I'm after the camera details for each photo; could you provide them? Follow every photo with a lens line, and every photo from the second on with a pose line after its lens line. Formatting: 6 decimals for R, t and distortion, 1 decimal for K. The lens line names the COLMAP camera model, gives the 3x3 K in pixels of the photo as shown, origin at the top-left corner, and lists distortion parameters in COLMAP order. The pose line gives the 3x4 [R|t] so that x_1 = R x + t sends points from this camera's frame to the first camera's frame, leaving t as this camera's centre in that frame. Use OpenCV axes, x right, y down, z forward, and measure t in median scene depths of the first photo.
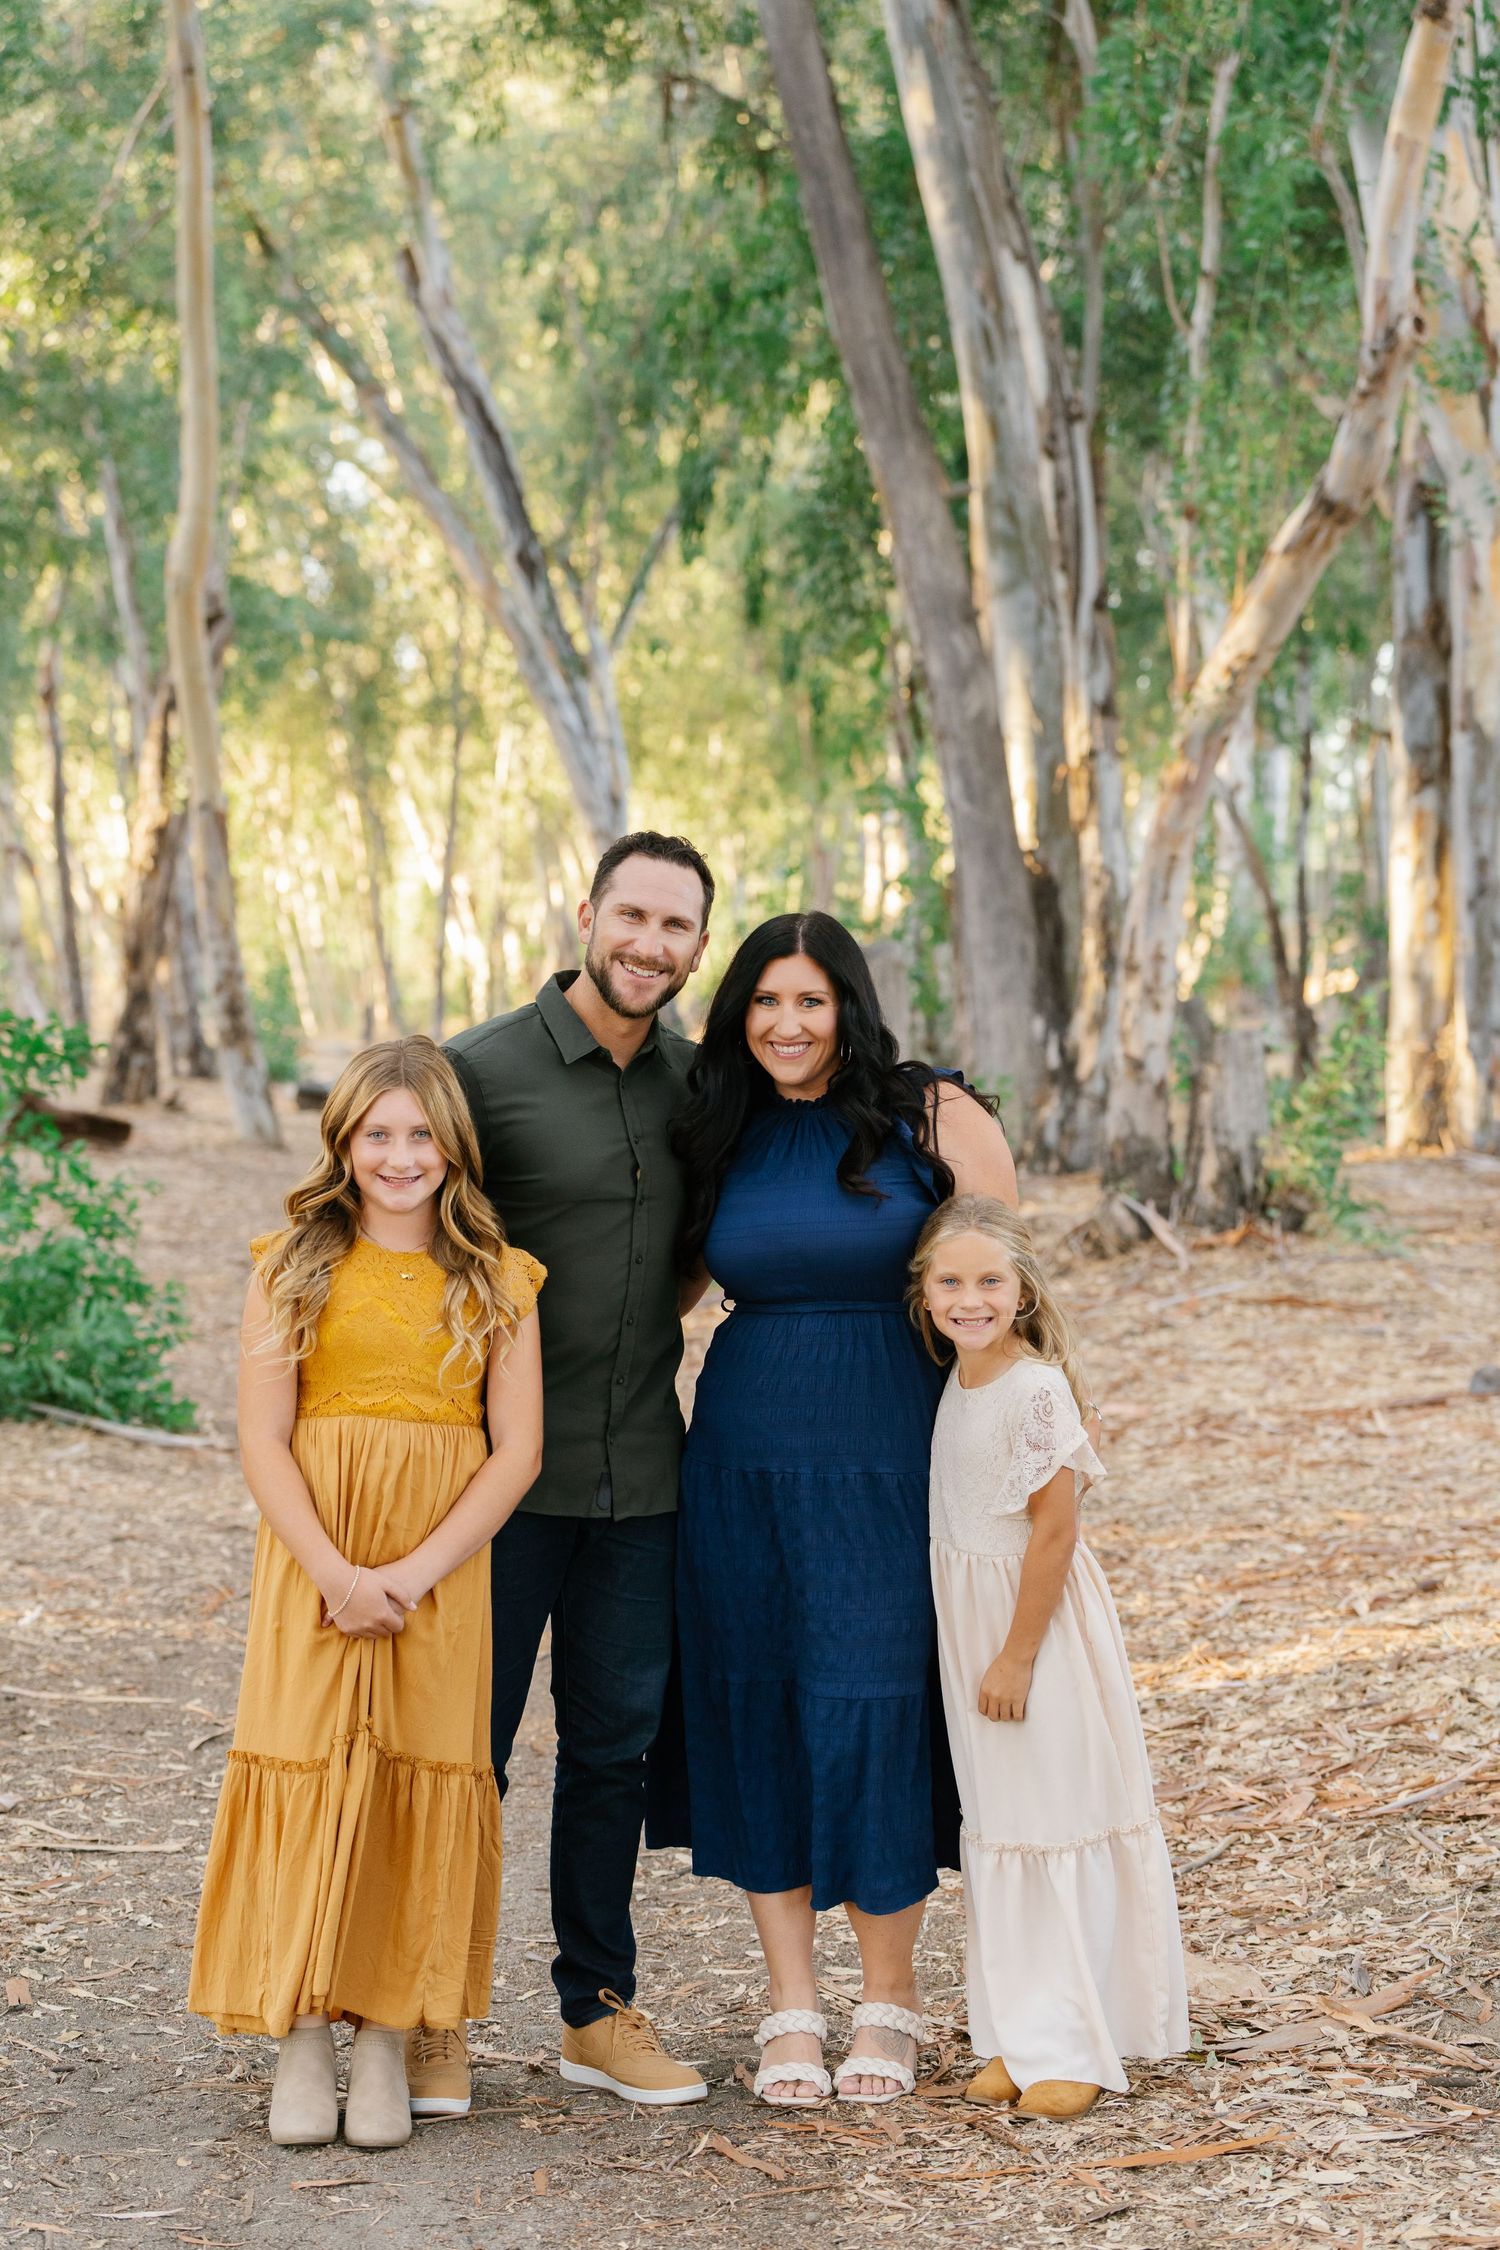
lens RADIAL K [[4626.9, 0, 750.0], [0, 4626.9, 1125.0], [0, 0, 1]] dist [0.000597, 0.028711]
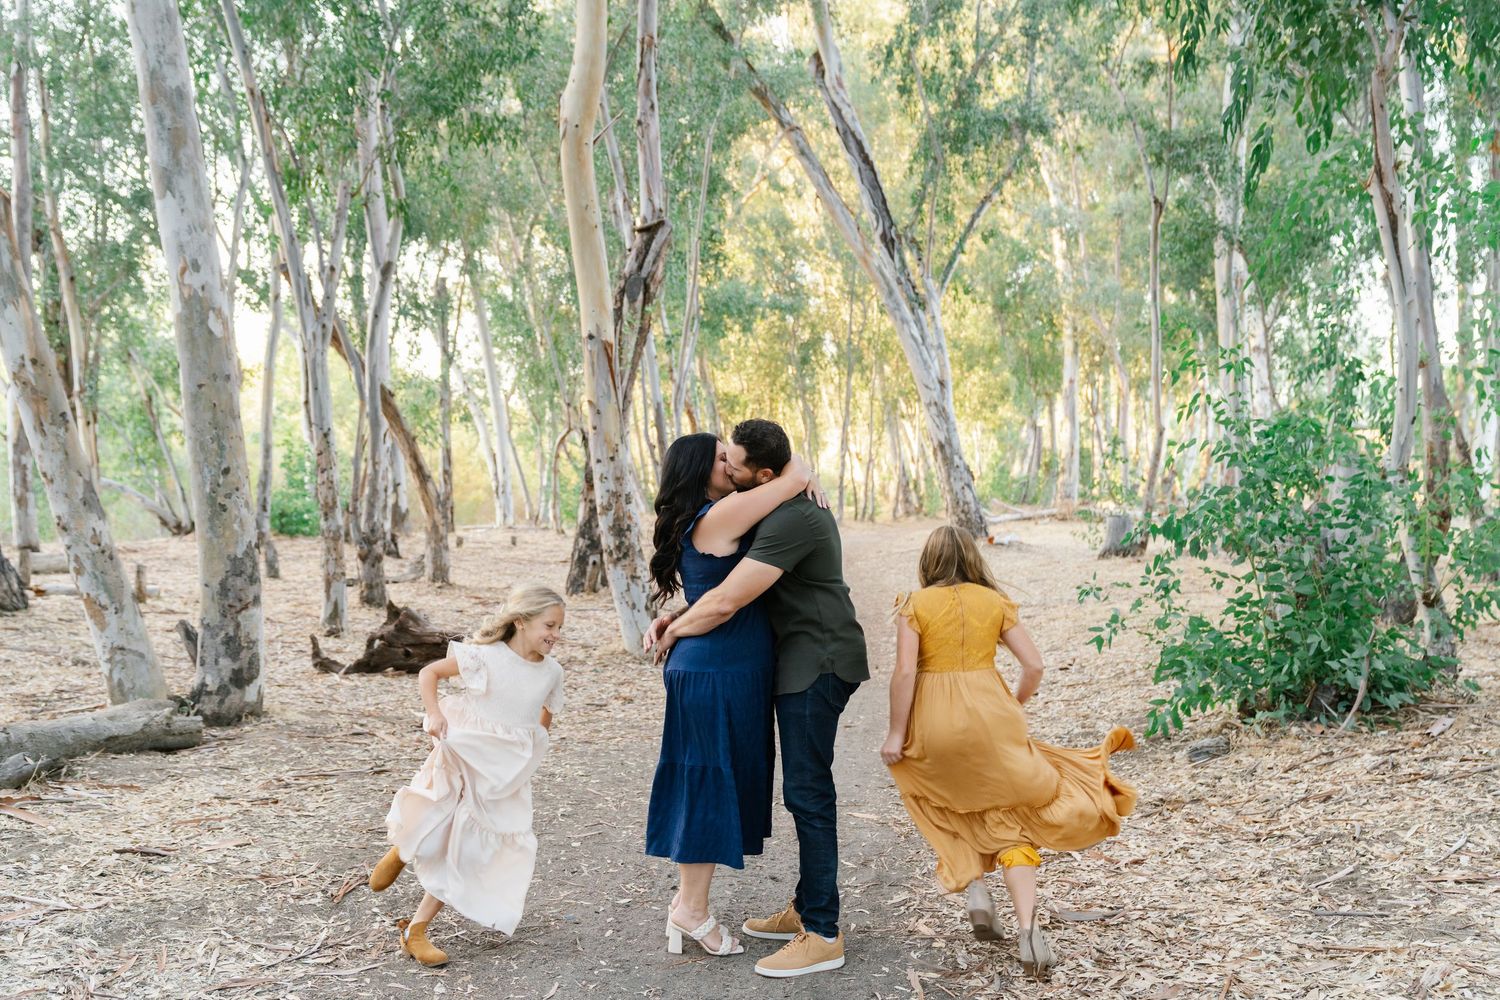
lens RADIAL K [[1613.0, 0, 741.9], [0, 1613.0, 498.1], [0, 0, 1]] dist [0.013937, 0.013367]
pose [[0.991421, 0.000908, -0.130707, -0.025230], [-0.004815, 0.999551, -0.029576, -0.012955], [0.130622, 0.029951, 0.990980, 0.439703]]
